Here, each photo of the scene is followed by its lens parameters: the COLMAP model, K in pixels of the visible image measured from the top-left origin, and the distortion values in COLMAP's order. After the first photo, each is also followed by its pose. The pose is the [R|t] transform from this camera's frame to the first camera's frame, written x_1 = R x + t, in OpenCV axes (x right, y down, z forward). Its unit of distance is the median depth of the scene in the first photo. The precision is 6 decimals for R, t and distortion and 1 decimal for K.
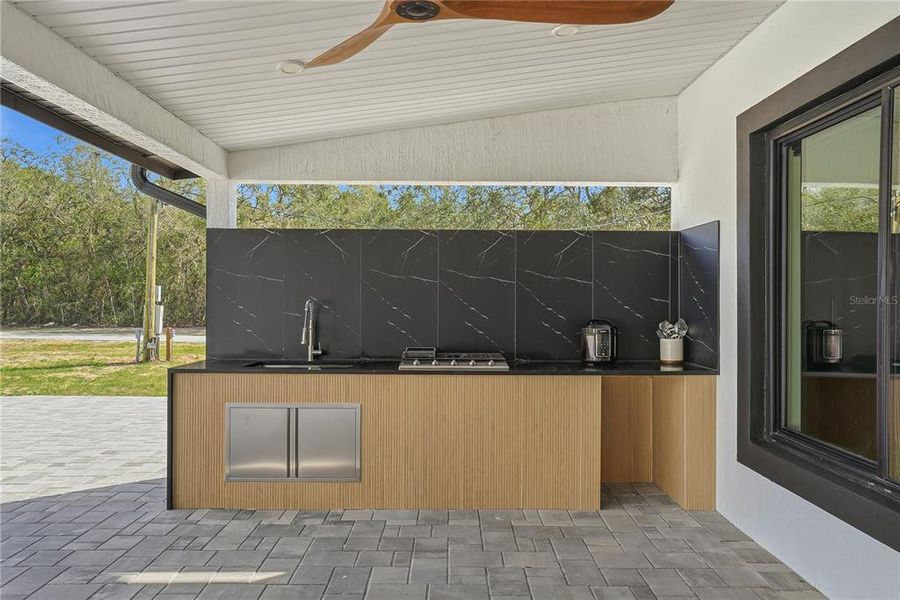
lens RADIAL K [[433.9, 0, 450.0], [0, 433.9, 300.0], [0, 0, 1]] dist [-0.027640, 0.000901]
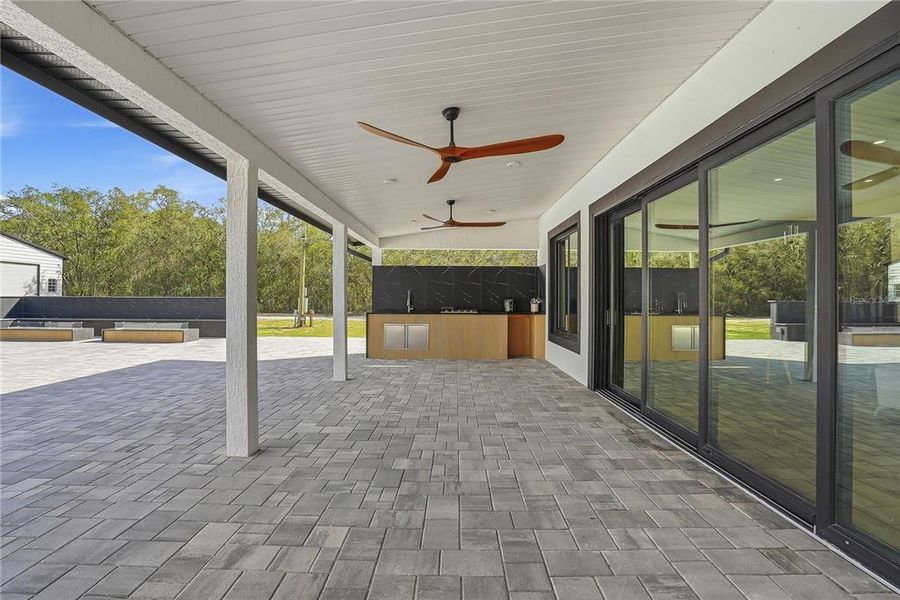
lens RADIAL K [[433.9, 0, 450.0], [0, 433.9, 300.0], [0, 0, 1]] dist [-0.027640, 0.000901]
pose [[0.999825, -0.000430, -0.018727, 0.000852], [0.000153, 0.999890, -0.014811, 0.107399], [0.018731, 0.014805, 0.999715, -1.936889]]
